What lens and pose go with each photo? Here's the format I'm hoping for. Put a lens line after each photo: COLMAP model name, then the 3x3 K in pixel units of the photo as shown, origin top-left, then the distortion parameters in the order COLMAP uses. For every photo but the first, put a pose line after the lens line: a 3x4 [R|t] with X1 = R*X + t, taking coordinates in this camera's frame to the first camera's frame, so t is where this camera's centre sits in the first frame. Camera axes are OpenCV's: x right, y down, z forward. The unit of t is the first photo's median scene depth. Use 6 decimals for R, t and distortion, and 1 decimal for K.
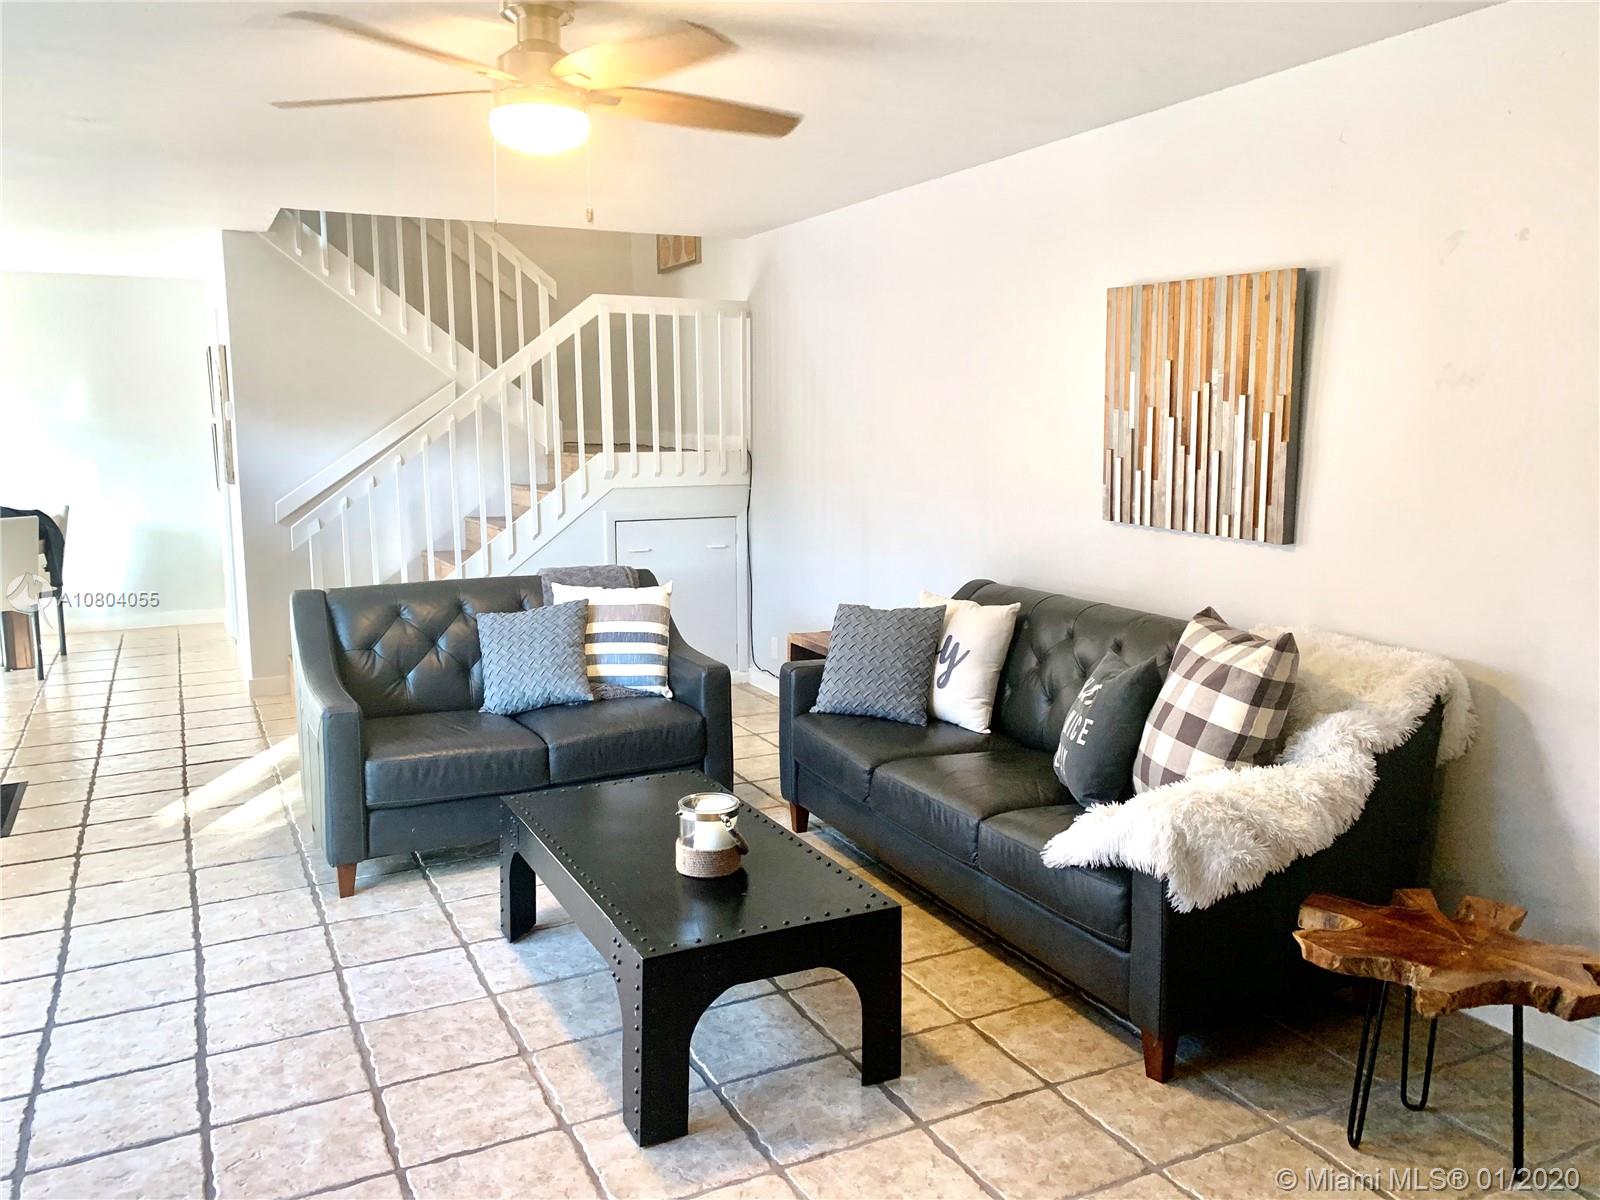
lens RADIAL K [[1284.9, 0, 800.0], [0, 1284.9, 600.0], [0, 0, 1]] dist [0.006321, -0.043821]
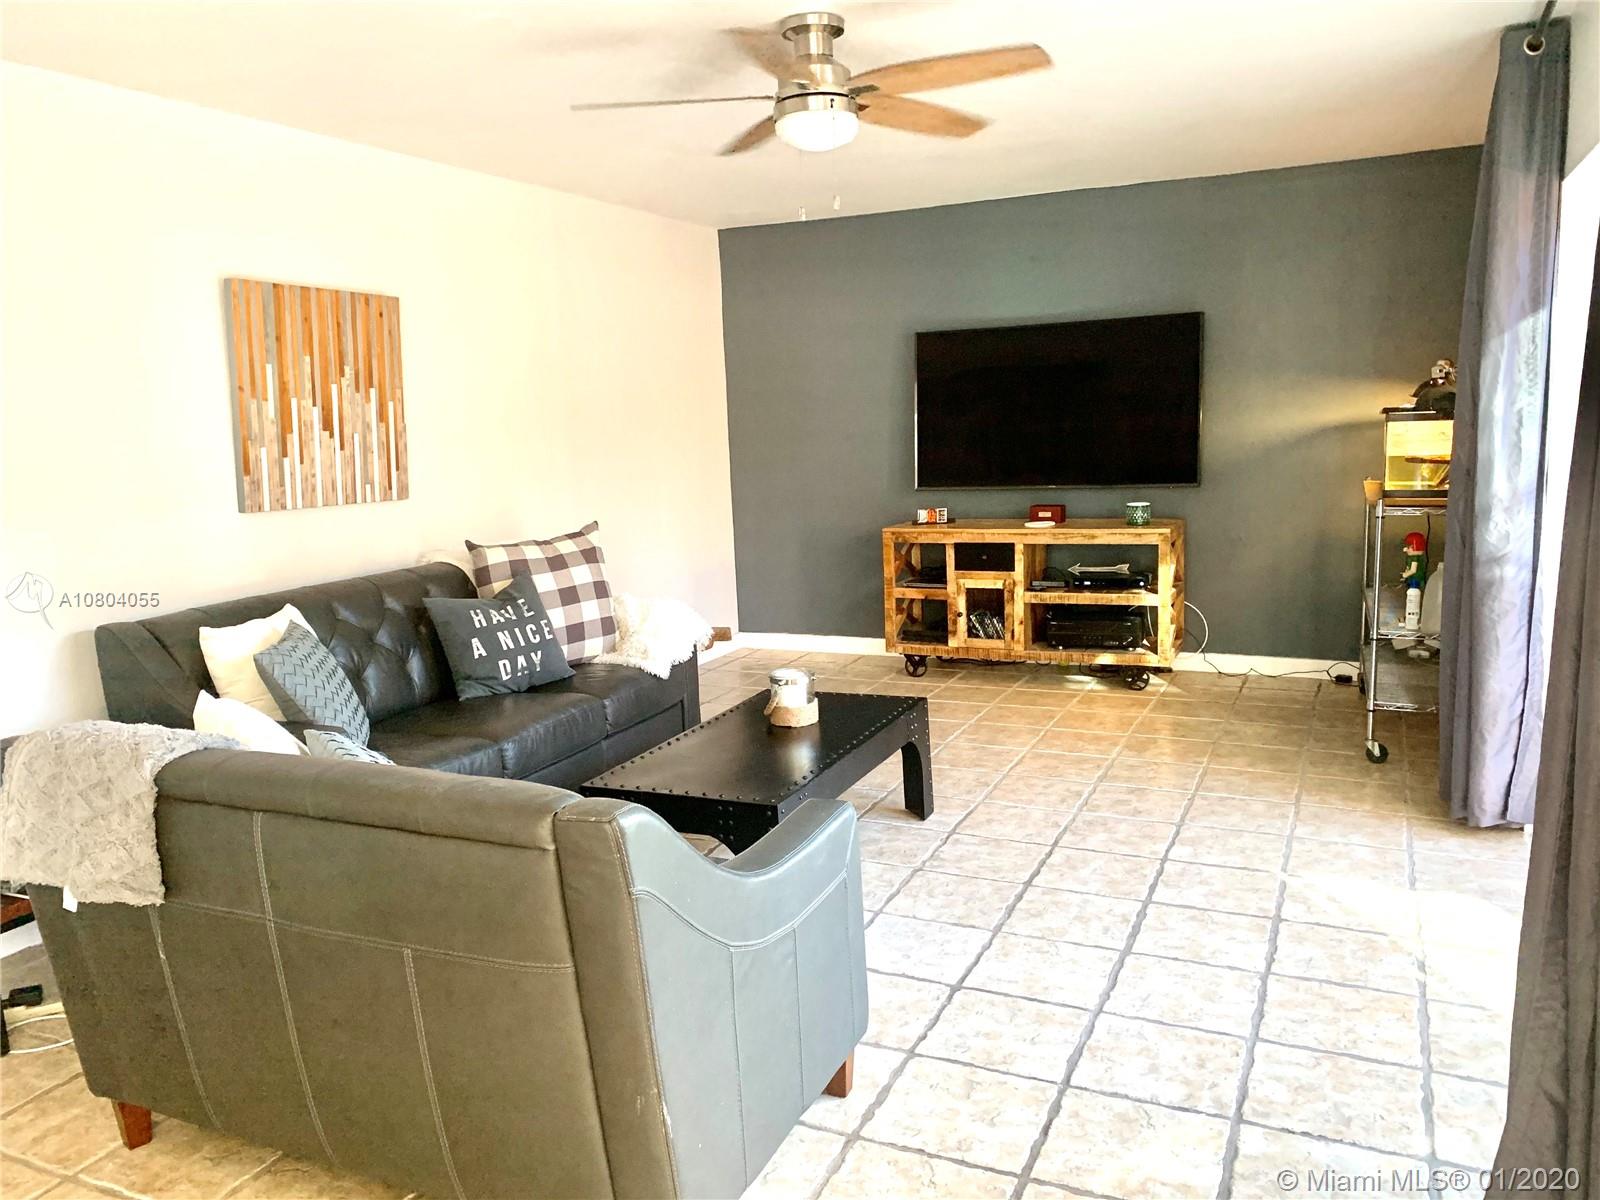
lens RADIAL K [[1205.9, 0, 797.3], [0, 1205.9, 581.2], [0, 0, 1]] dist [0.028145, -0.052789]
pose [[-0.630164, -0.097054, 0.770373, -1.015595], [0.140398, 0.961561, 0.235985, -0.230766], [-0.763664, 0.256868, -0.592315, 1.673870]]
